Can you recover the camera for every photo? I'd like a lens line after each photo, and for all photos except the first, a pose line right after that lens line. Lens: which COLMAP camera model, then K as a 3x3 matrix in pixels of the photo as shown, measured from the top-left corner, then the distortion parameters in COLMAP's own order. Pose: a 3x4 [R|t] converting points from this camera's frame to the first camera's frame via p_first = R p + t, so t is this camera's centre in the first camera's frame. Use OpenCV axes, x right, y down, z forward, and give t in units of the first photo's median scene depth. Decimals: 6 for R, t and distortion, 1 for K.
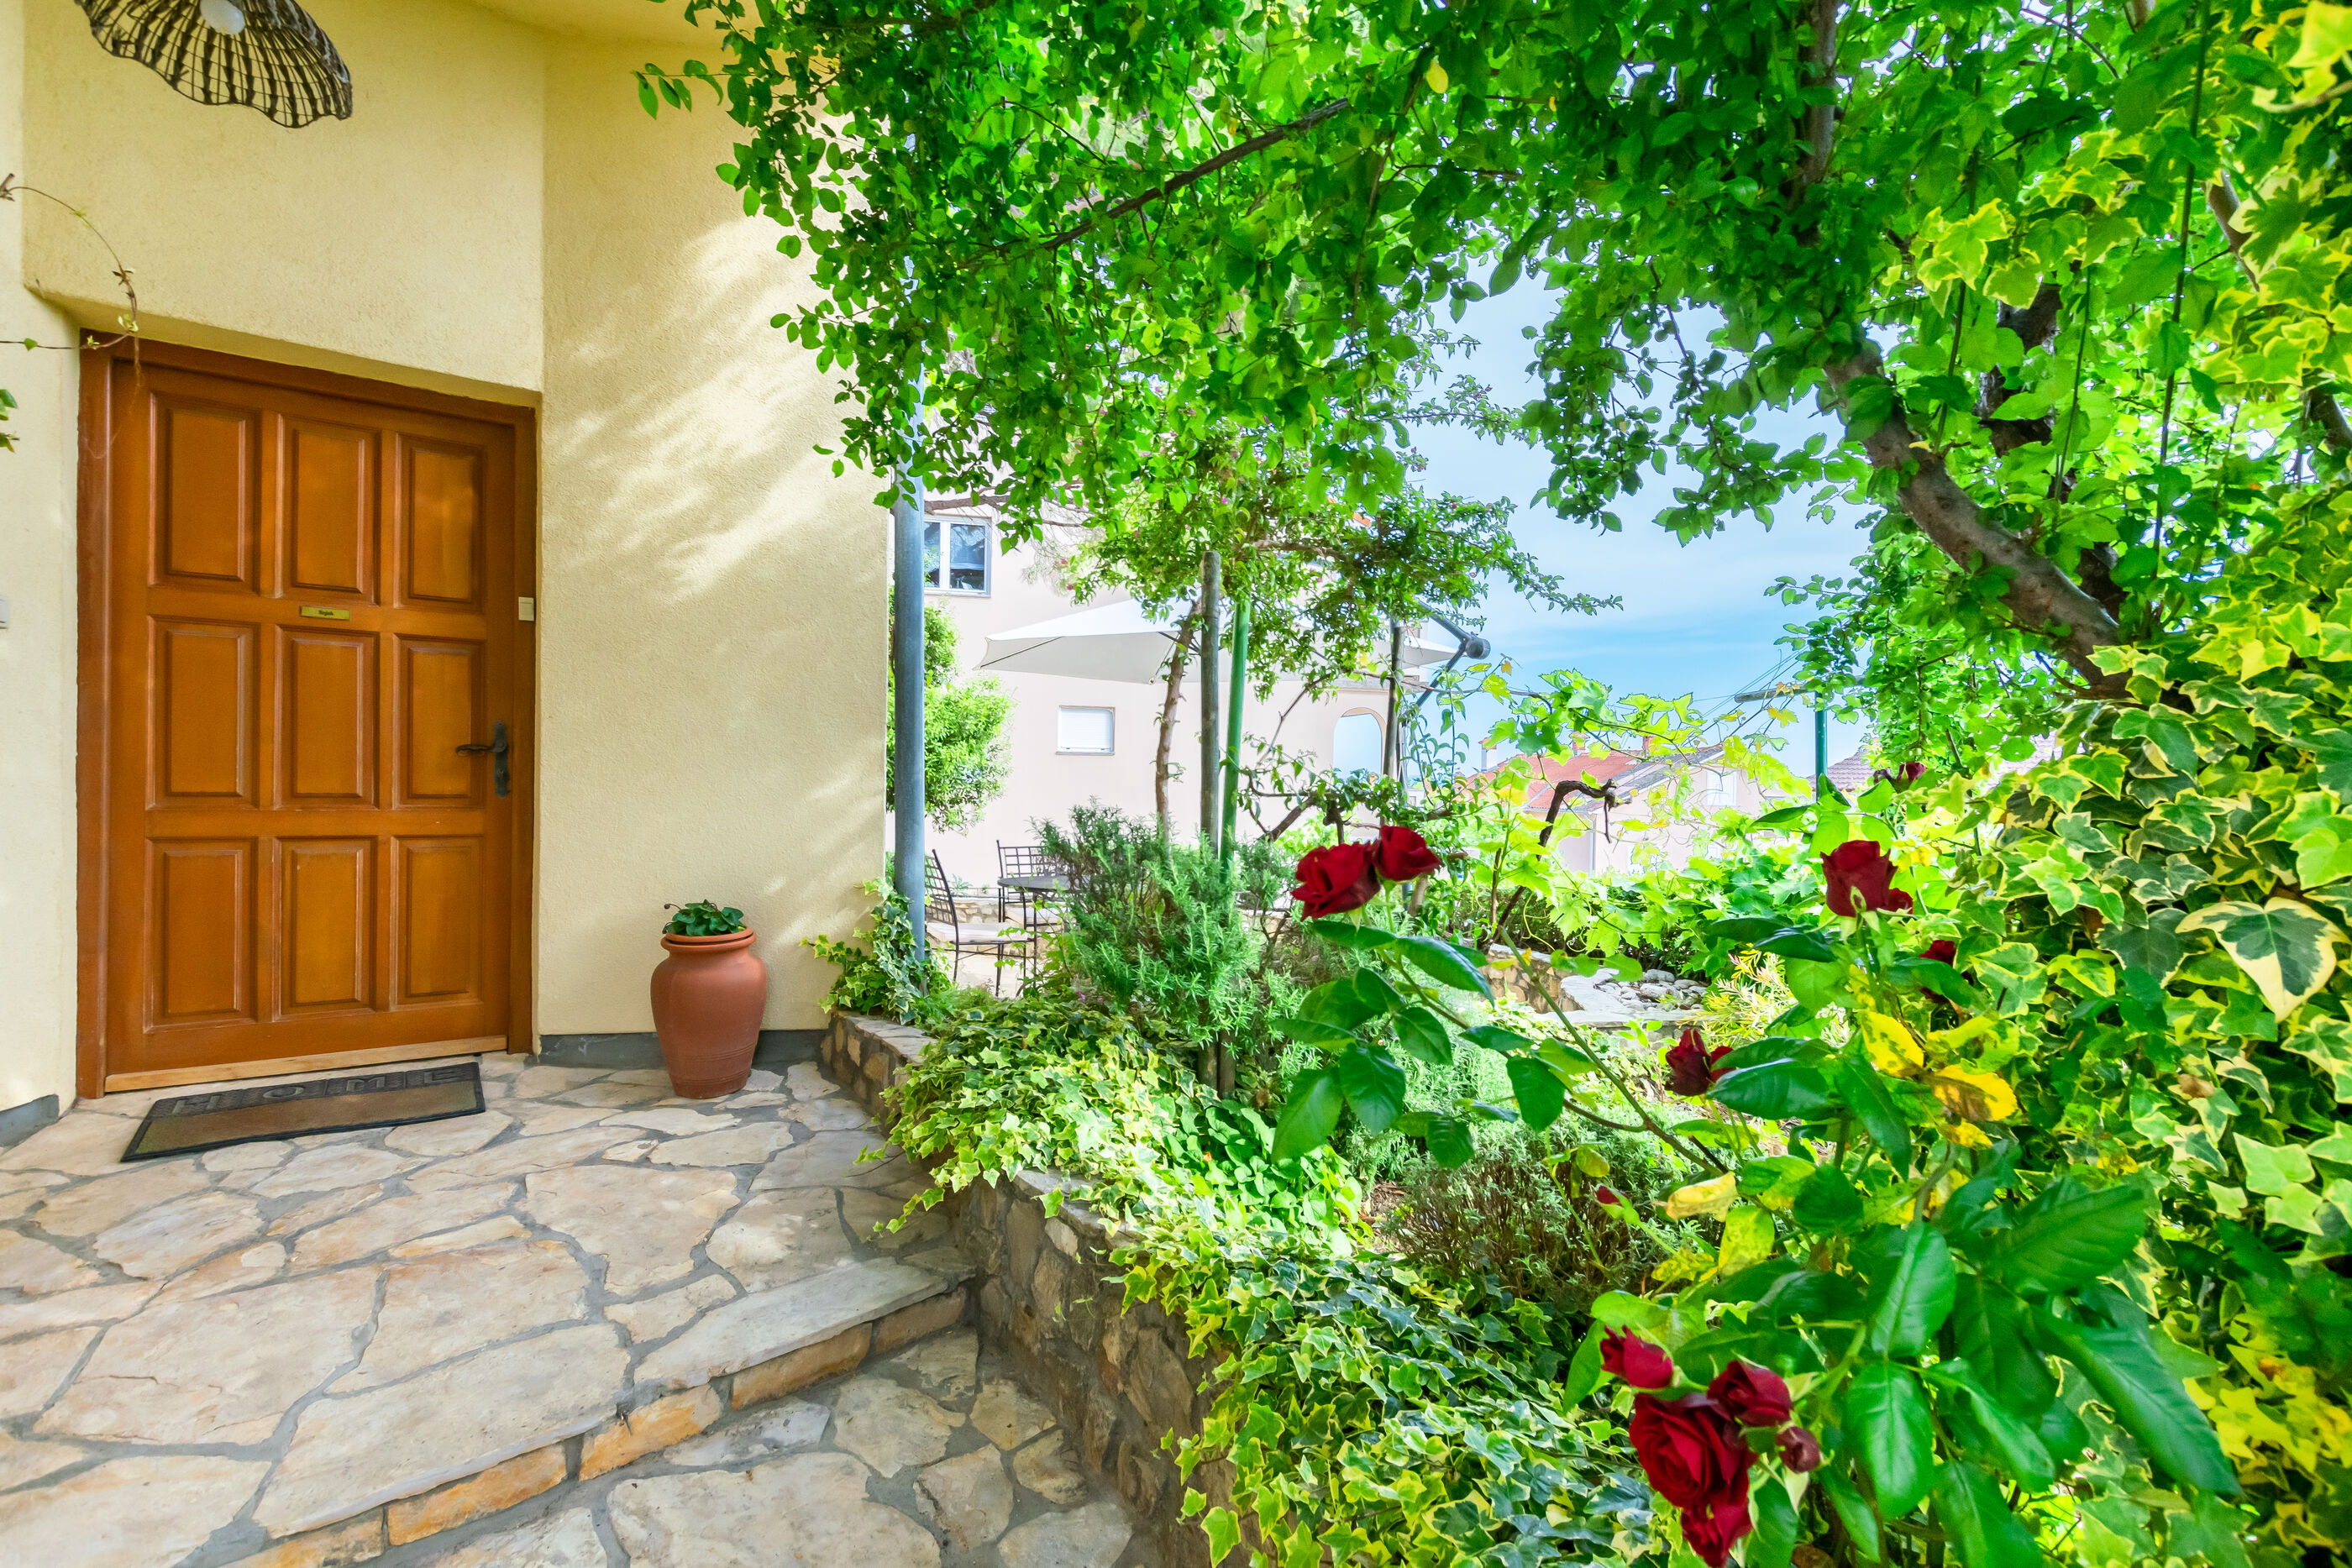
lens RADIAL K [[1136.6, 0, 1176.0], [0, 1136.6, 784.0], [0, 0, 1]] dist [-0.000158, -0.000168]
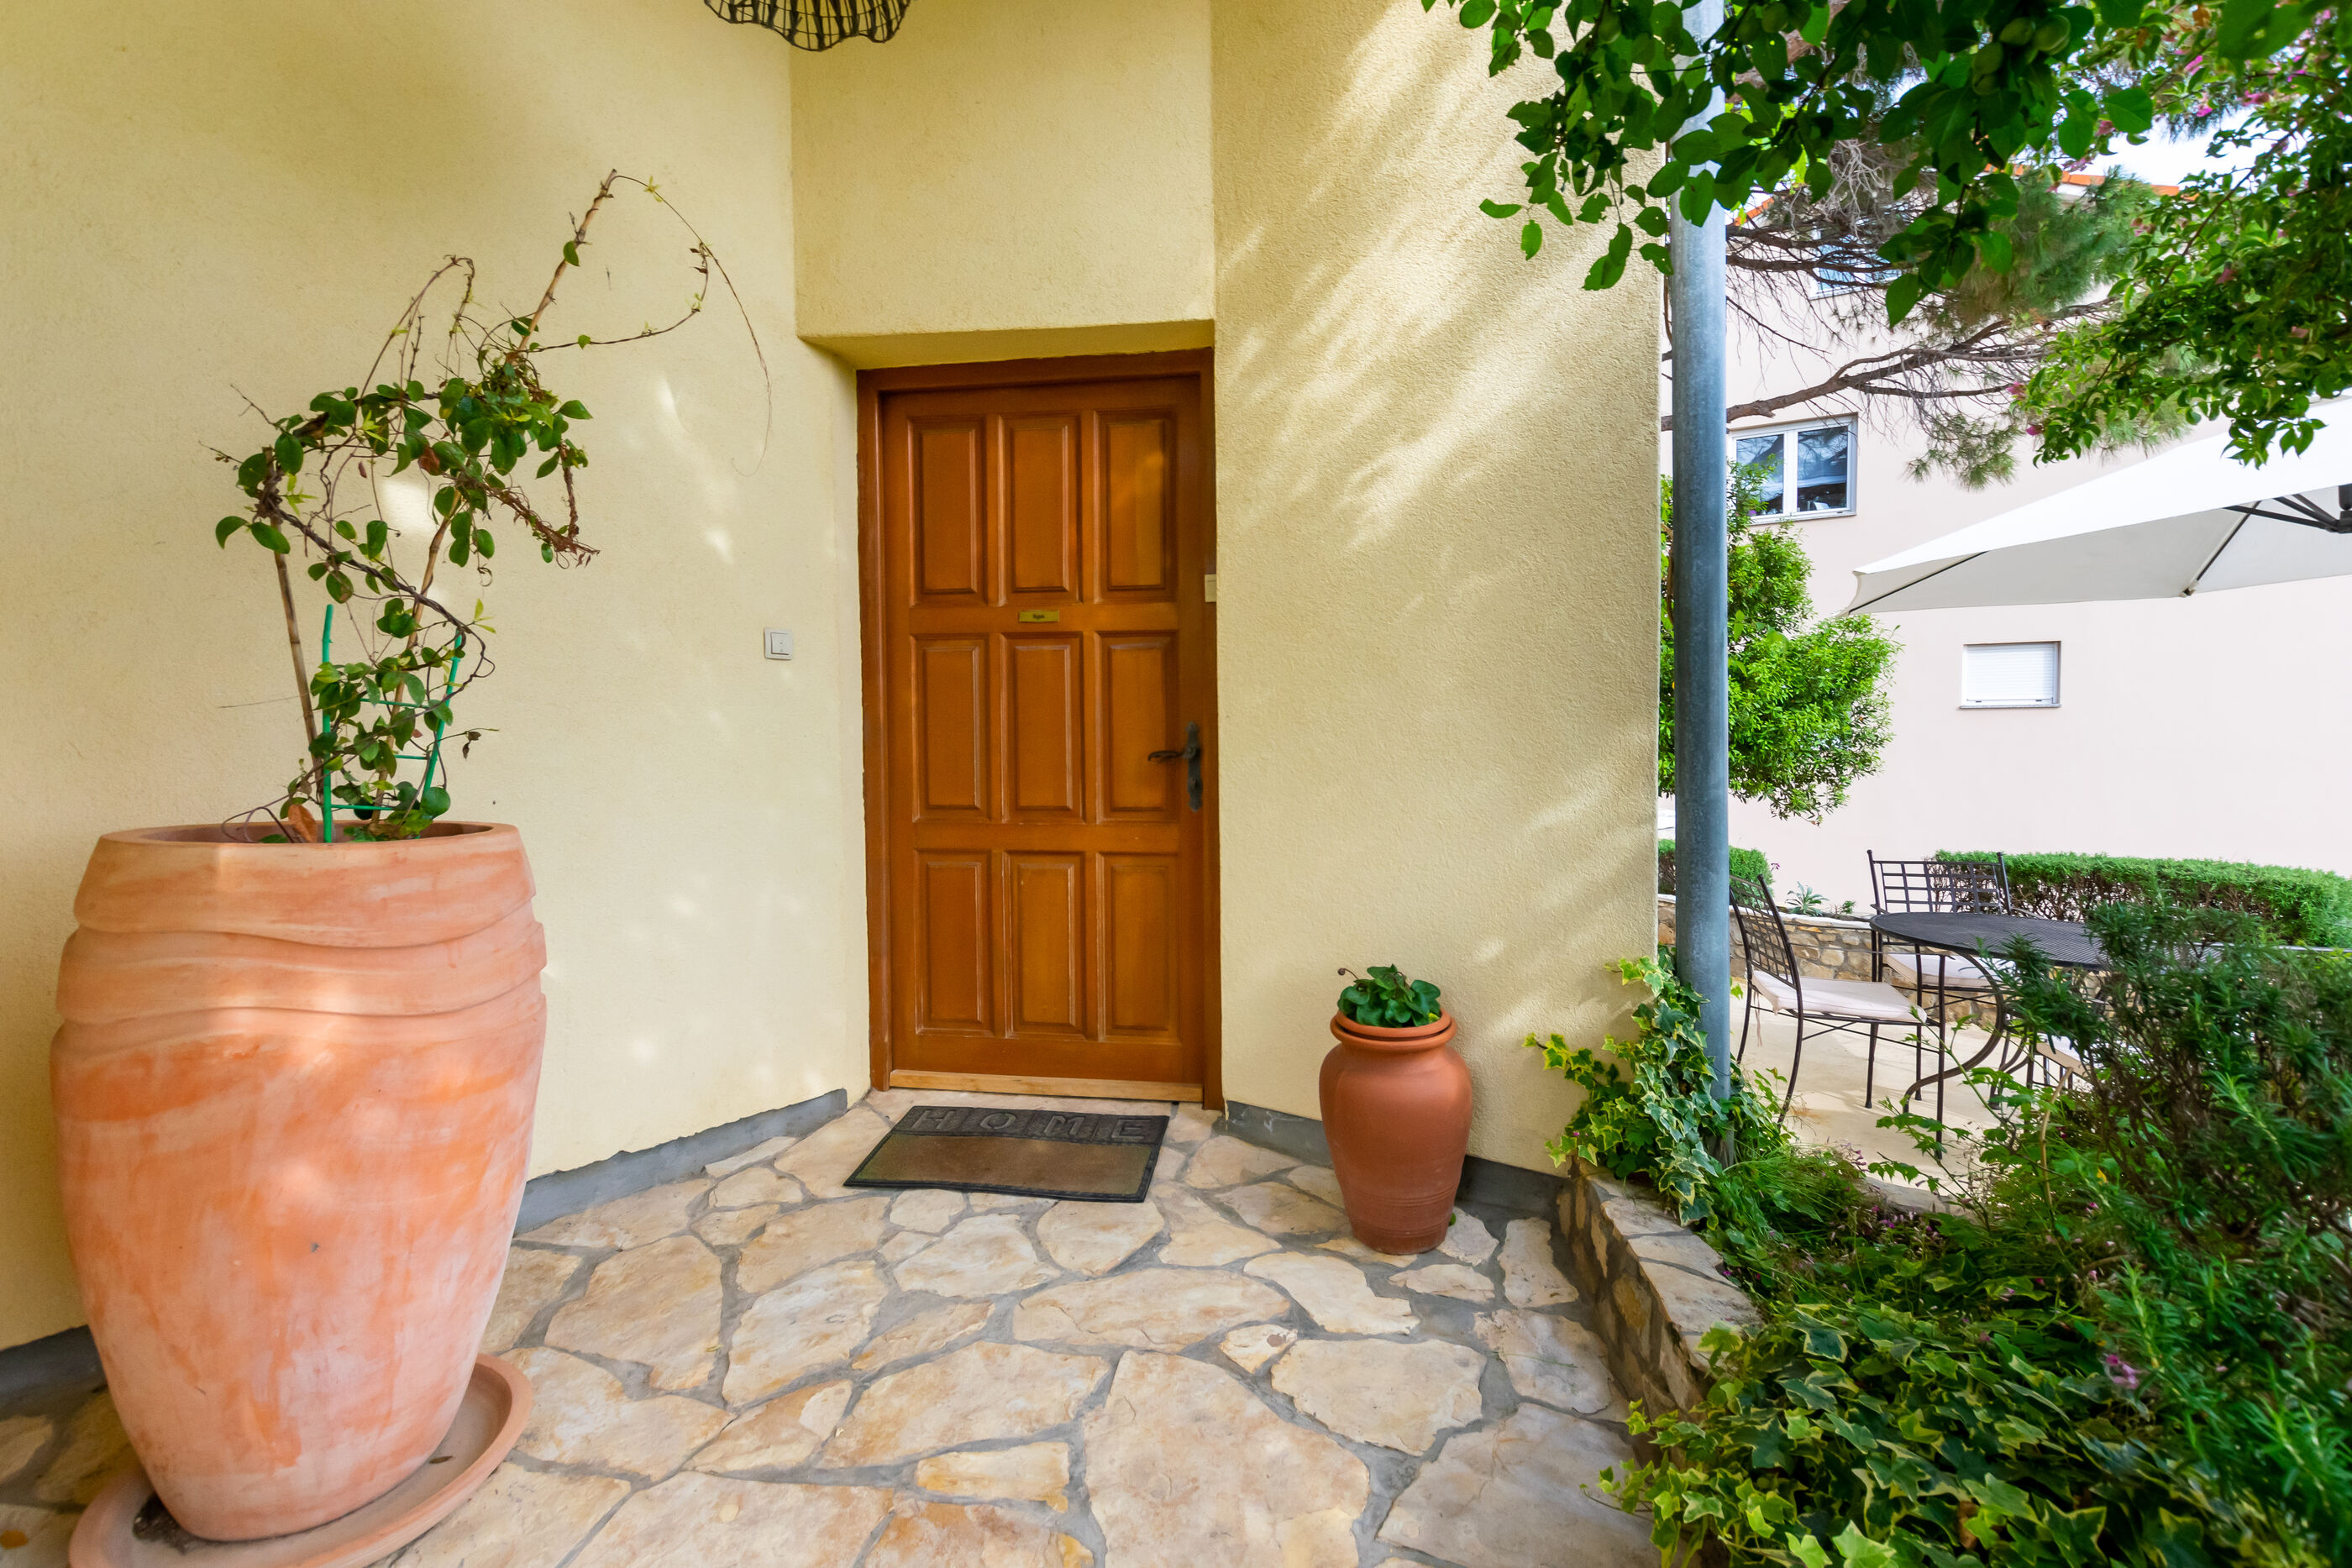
lens RADIAL K [[1067.2, 0, 1176.0], [0, 1067.2, 784.0], [0, 0, 1]] dist [-0.000544, 0.011936]
pose [[0.746662, 0.004408, -0.665189, -0.067655], [0.022170, 0.999258, 0.031507, -0.036107], [0.664834, -0.038272, 0.746010, 0.406384]]
